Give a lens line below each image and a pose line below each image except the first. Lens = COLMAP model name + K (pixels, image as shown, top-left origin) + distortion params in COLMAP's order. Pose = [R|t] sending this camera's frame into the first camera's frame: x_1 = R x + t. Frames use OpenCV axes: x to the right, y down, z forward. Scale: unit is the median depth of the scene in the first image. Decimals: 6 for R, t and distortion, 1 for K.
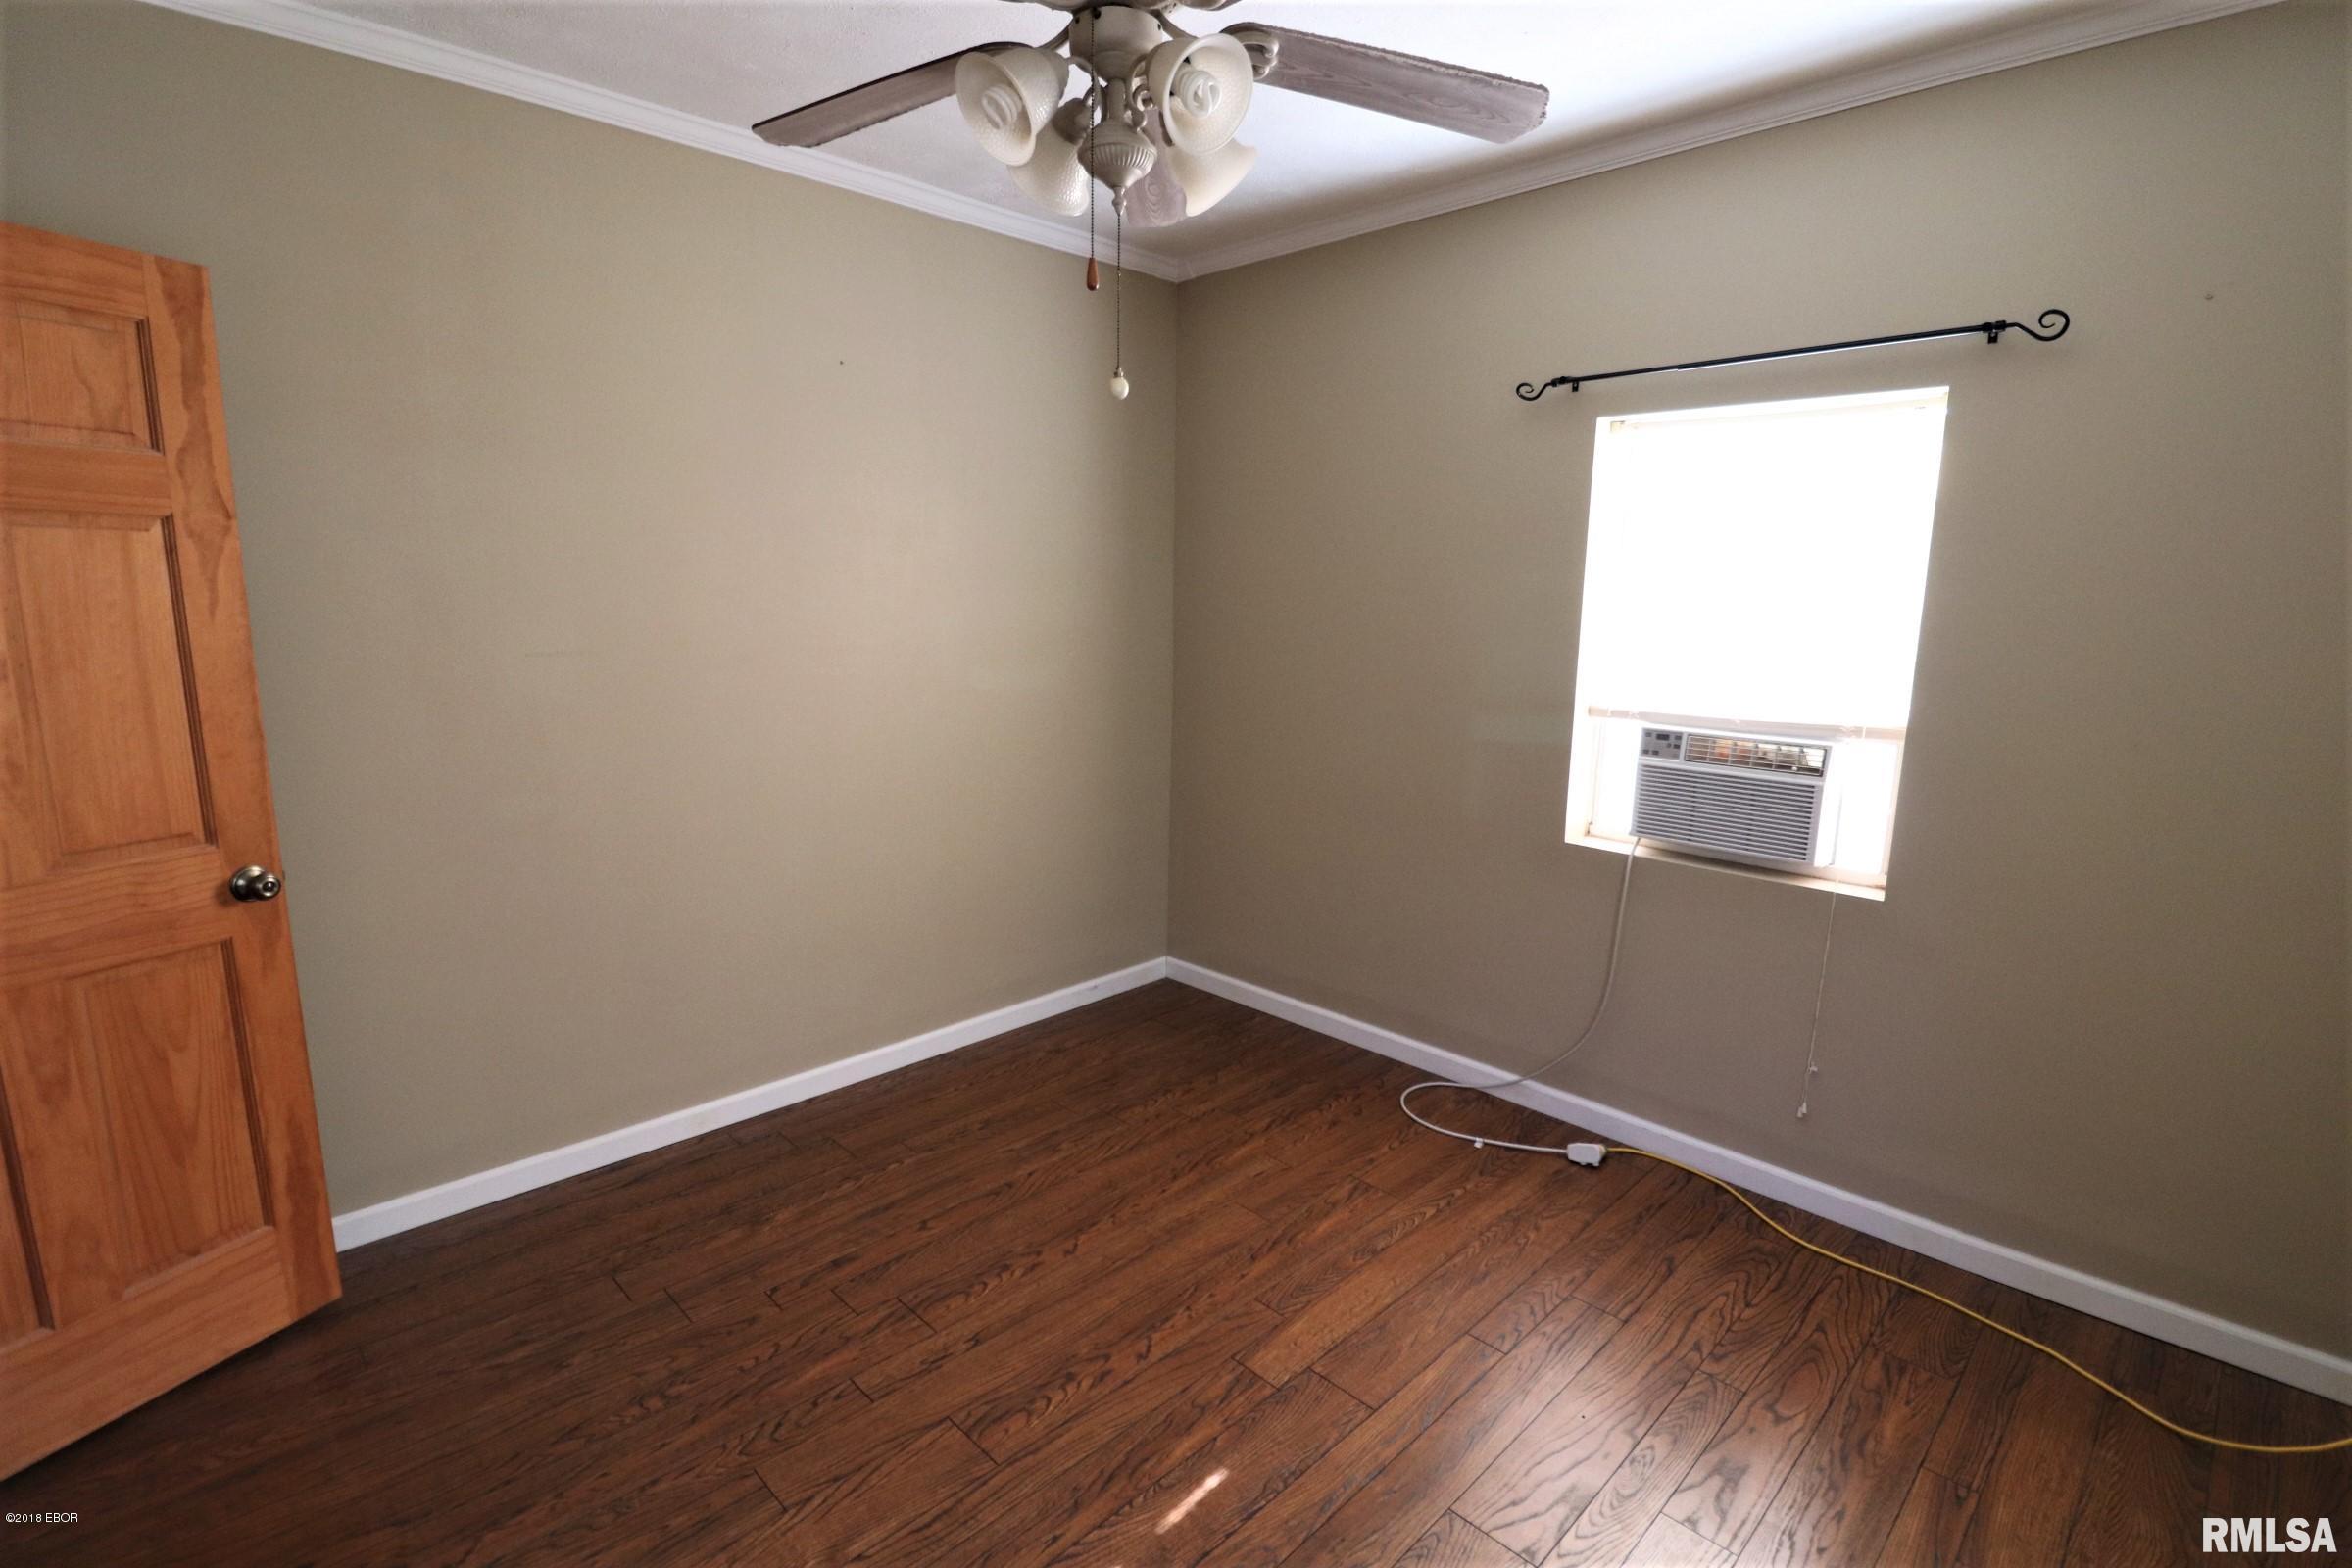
lens RADIAL K [[1105.4, 0, 1223.8], [0, 1105.4, 802.3], [0, 0, 1]] dist [-0.008970, -0.001011]
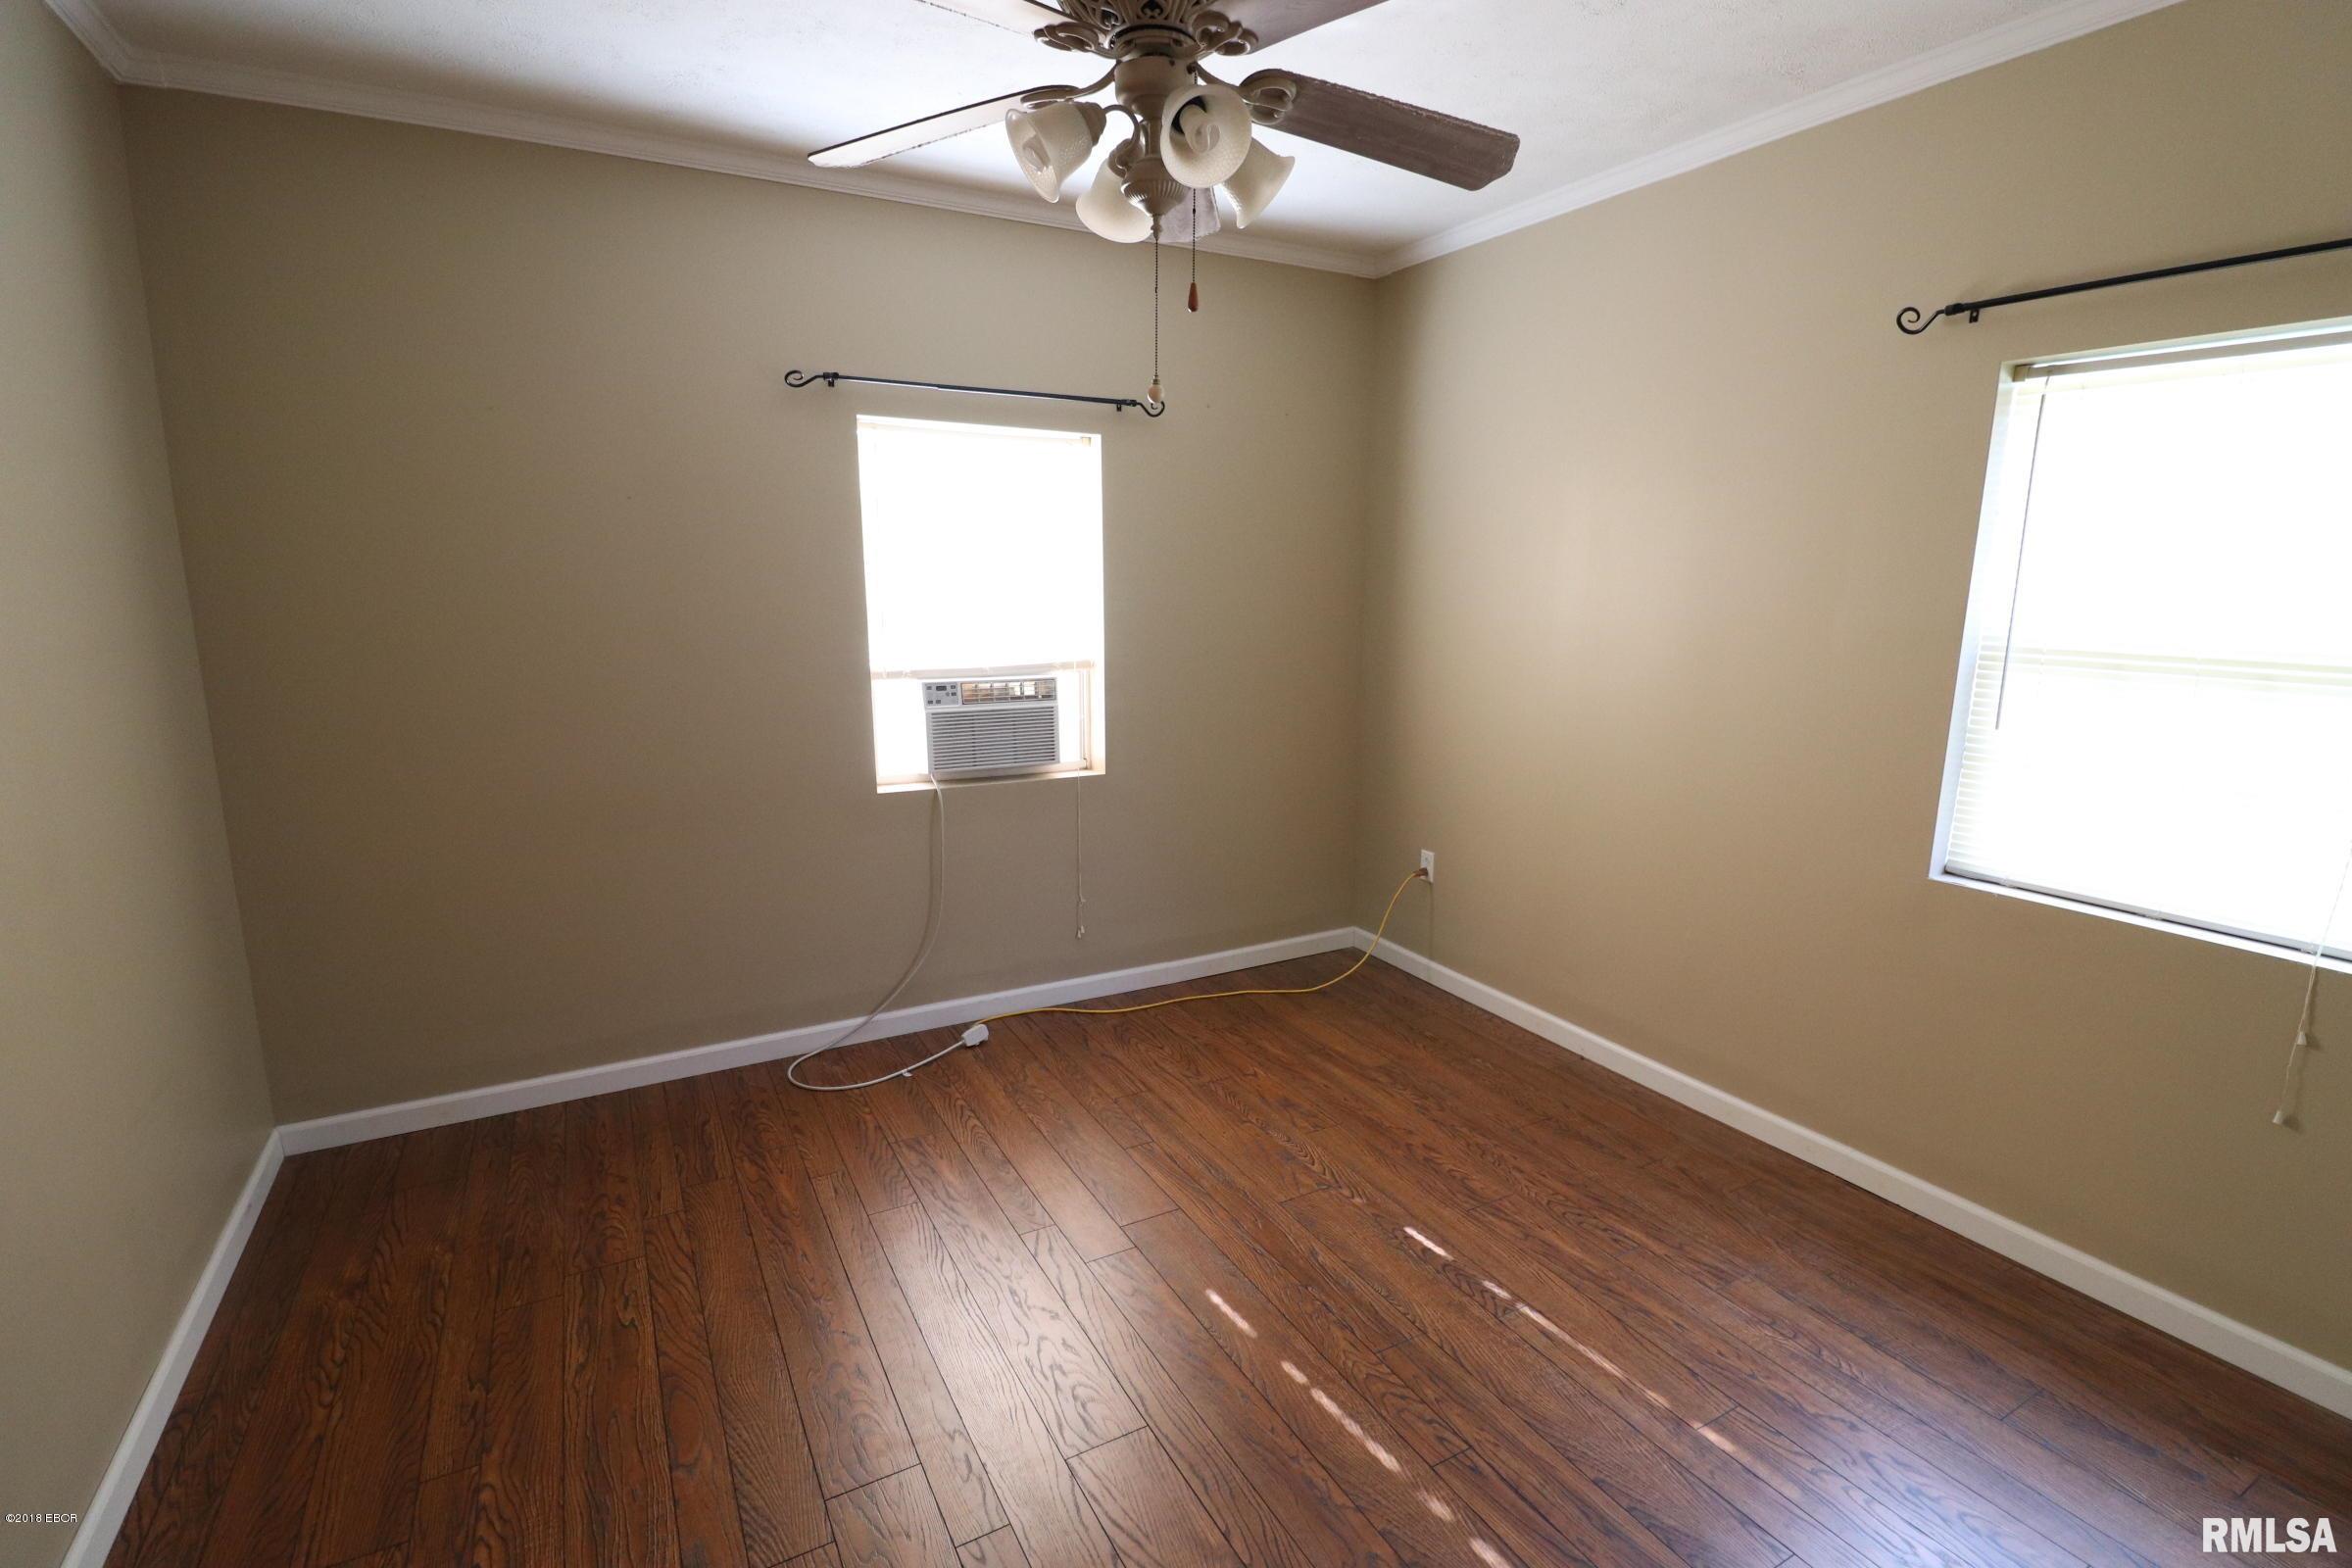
lens RADIAL K [[1104.8, 0, 1194.4], [0, 1104.8, 798.8], [0, 0, 1]] dist [-0.002950, -0.010459]
pose [[0.277594, -0.209483, 0.937581, -0.694957], [0.176944, 0.970389, 0.164425, -0.091835], [-0.944263, 0.120256, 0.306441, 0.373235]]
